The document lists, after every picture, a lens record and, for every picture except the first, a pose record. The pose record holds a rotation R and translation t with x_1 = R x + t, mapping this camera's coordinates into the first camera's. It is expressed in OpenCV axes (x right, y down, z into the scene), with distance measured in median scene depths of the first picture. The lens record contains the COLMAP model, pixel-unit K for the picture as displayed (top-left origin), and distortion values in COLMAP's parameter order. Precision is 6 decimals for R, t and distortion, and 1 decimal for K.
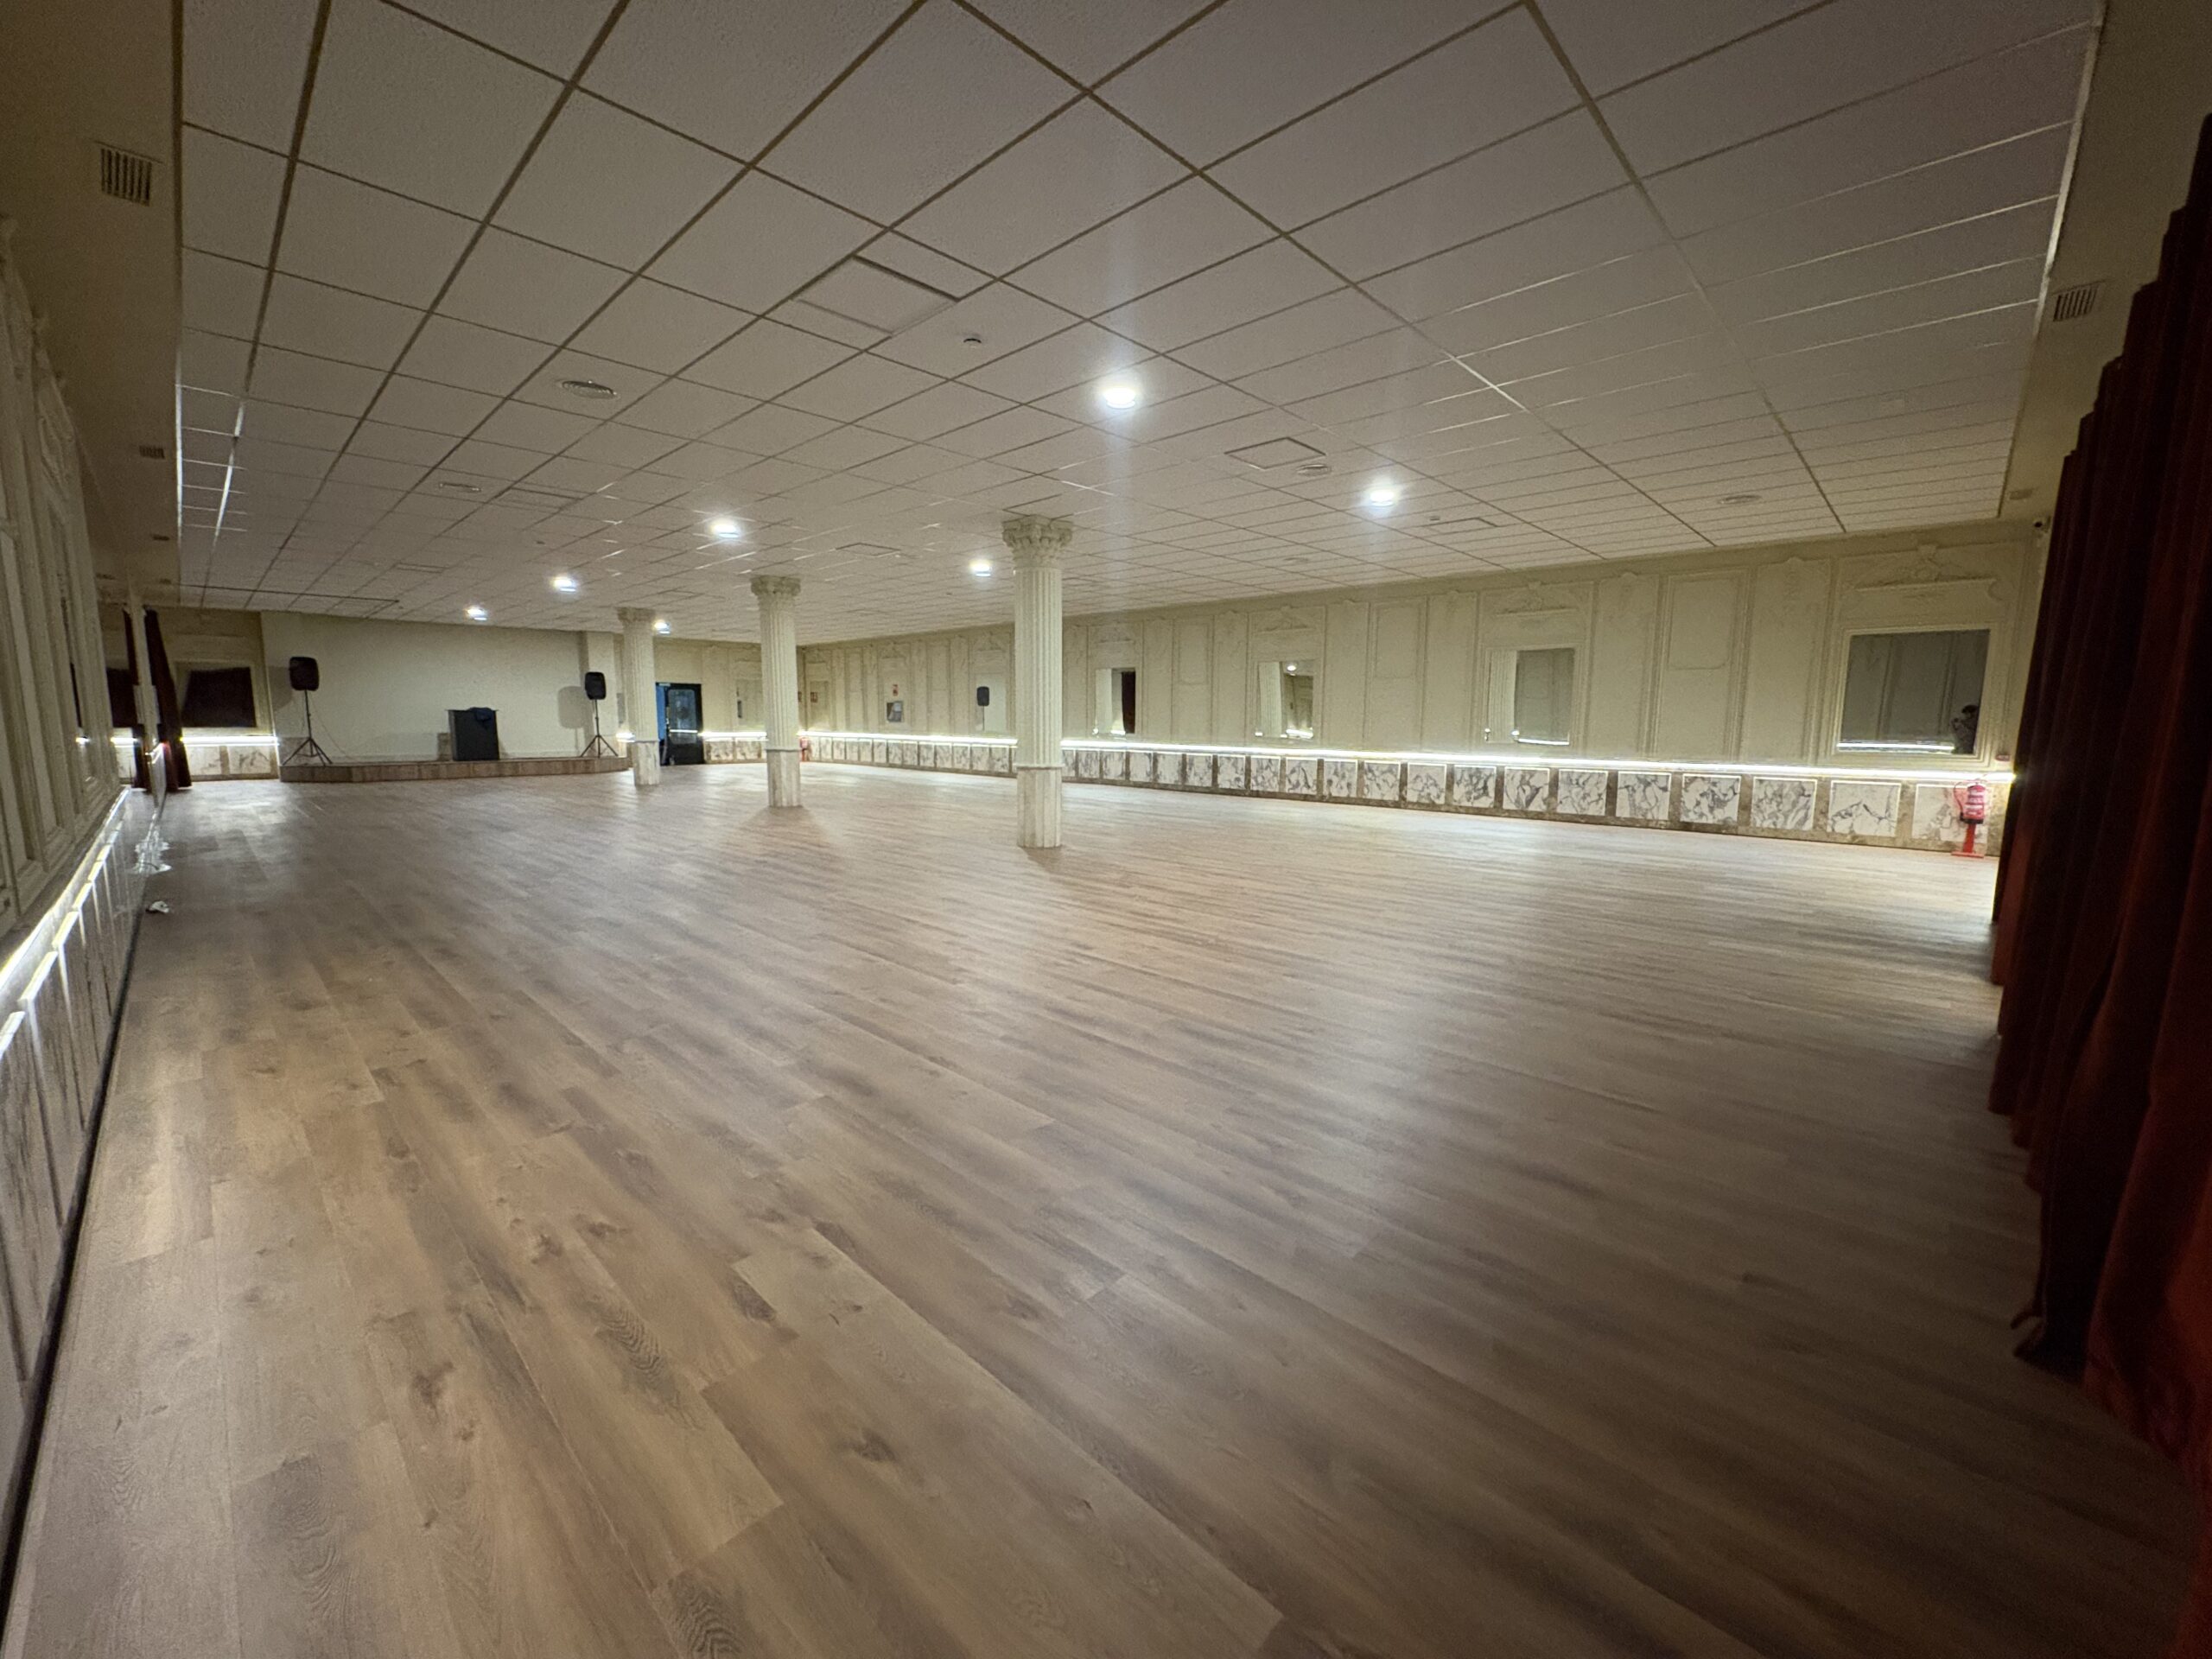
lens RADIAL K [[883.4, 0, 1094.9], [0, 883.4, 812.8], [0, 0, 1]] dist [0.002126, -0.001260]
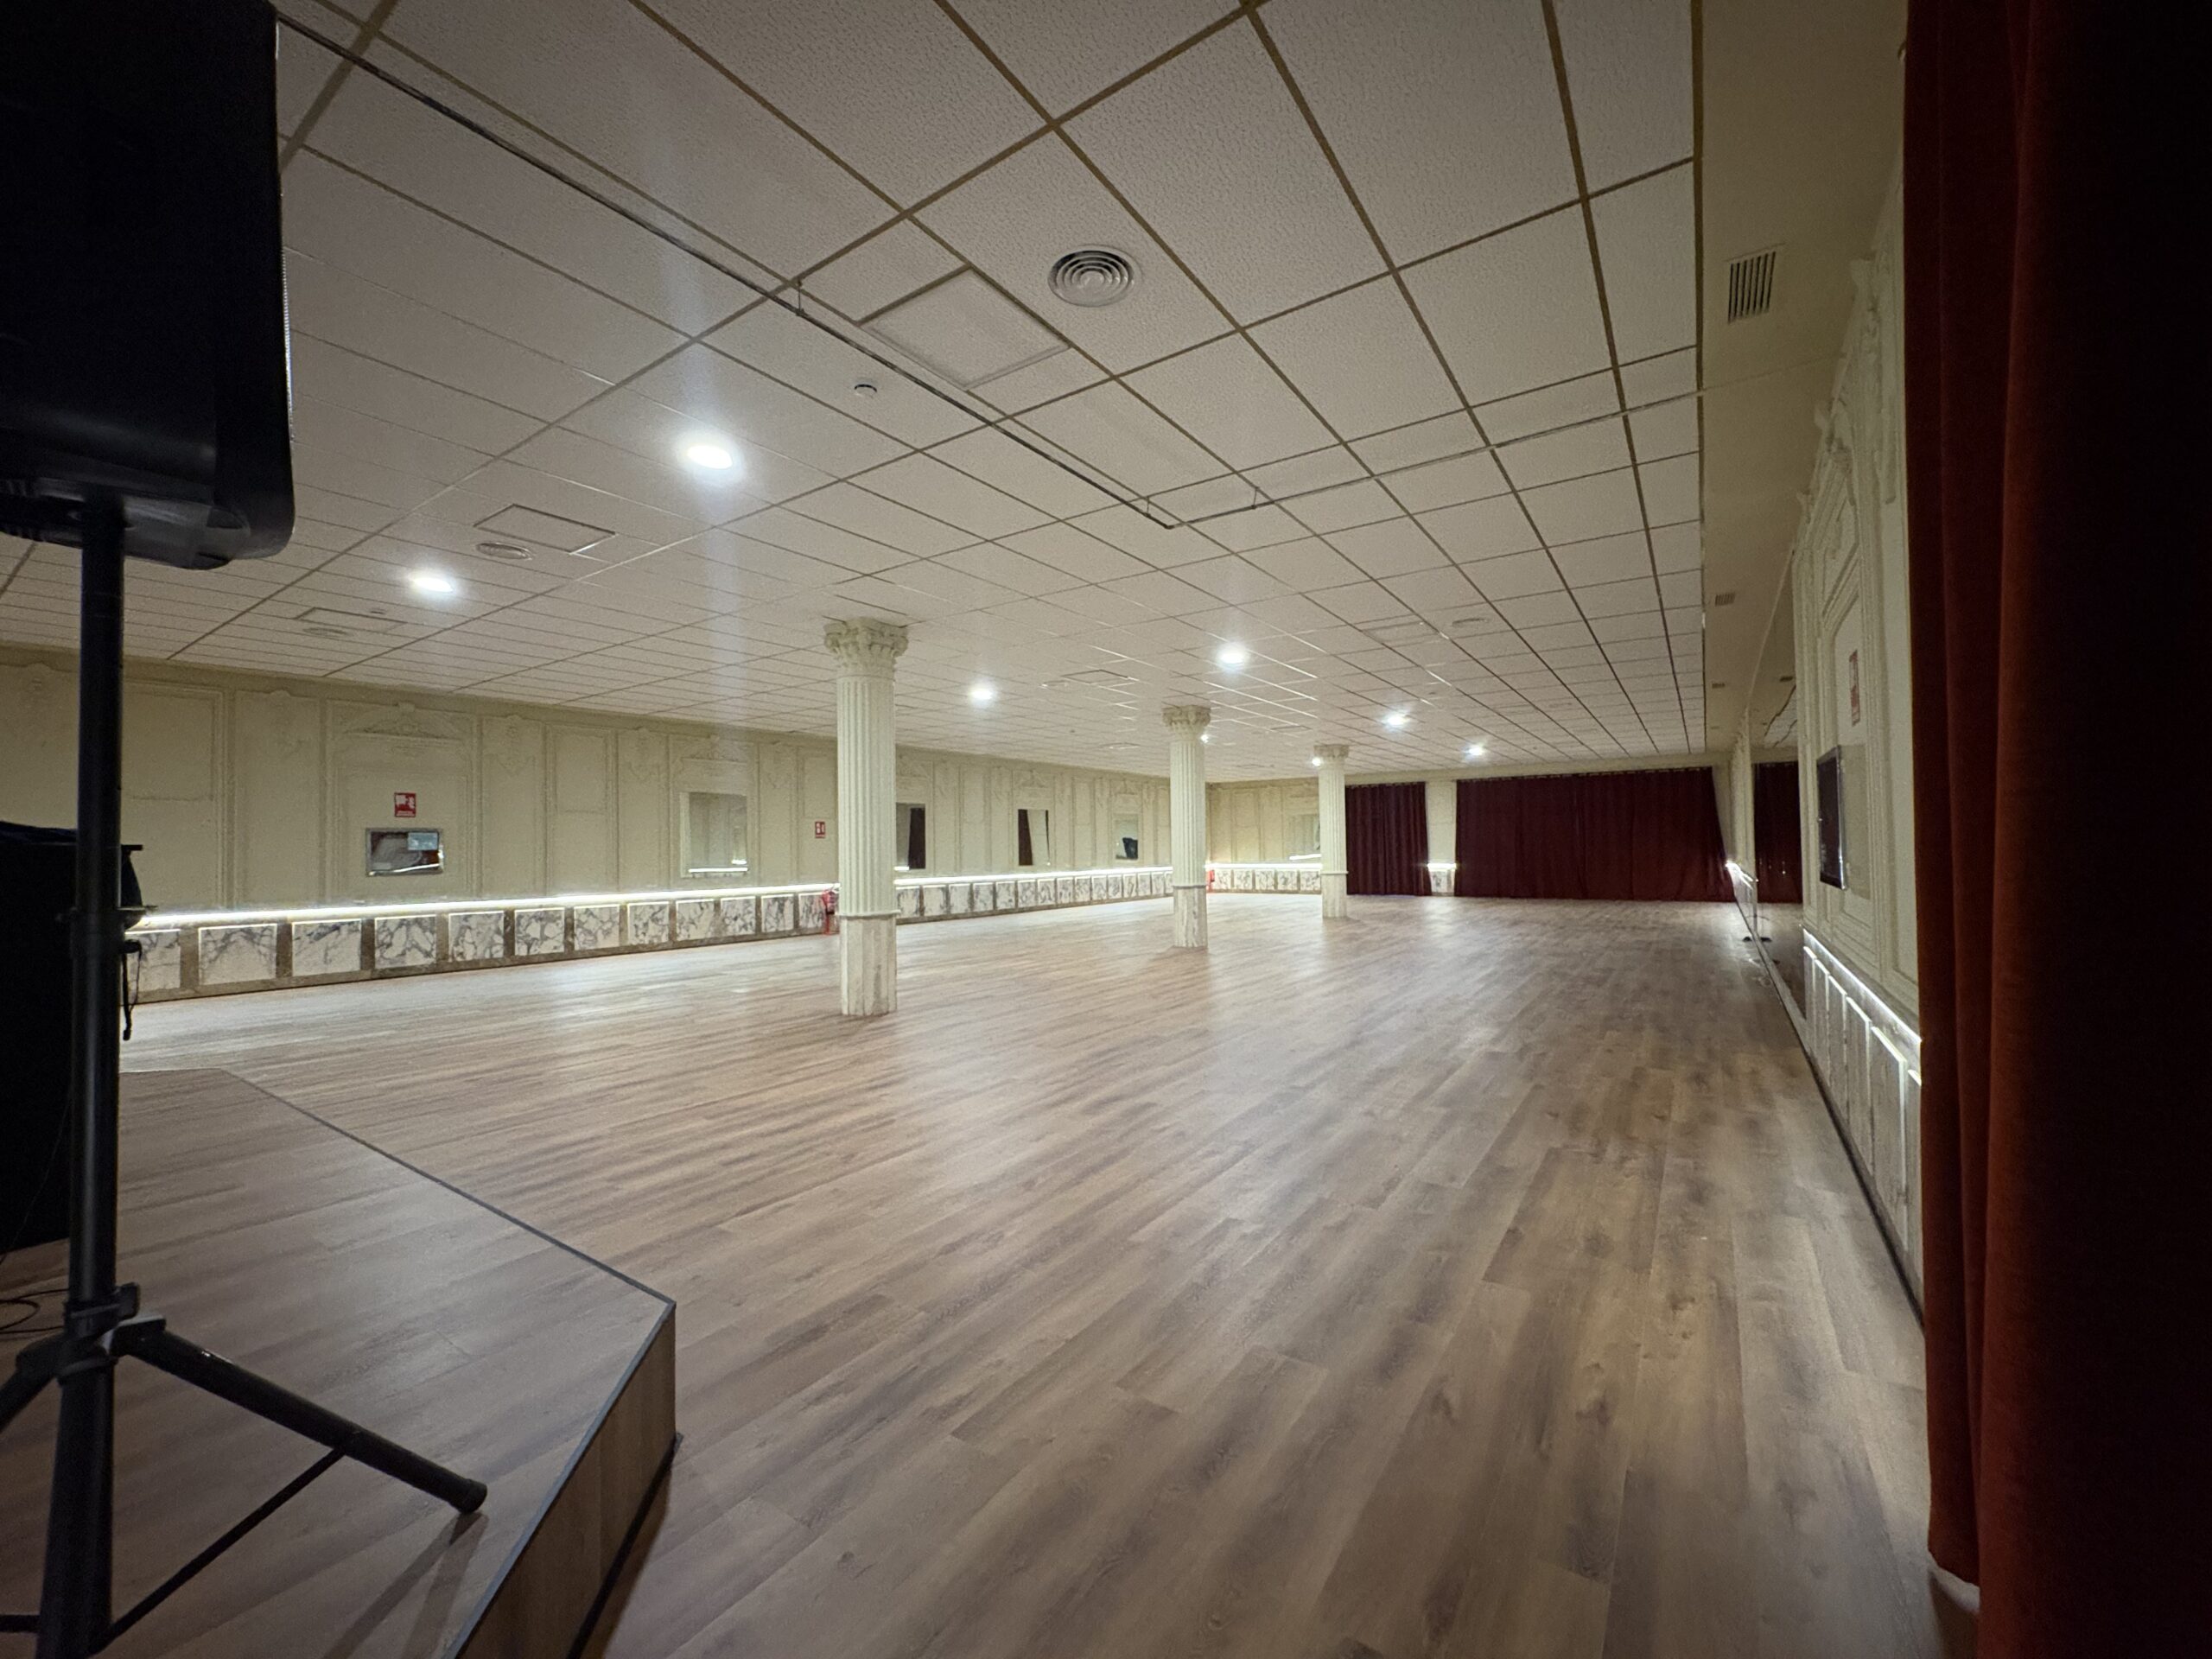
lens RADIAL K [[883.4, 0, 1110.5], [0, 883.4, 867.2], [0, 0, 1]] dist [0.002126, -0.001260]
pose [[-0.167519, -0.024300, 0.985569, -1.043020], [0.117948, 0.992022, 0.044507, -0.118454], [-0.978788, 0.123702, -0.163316, 1.014528]]
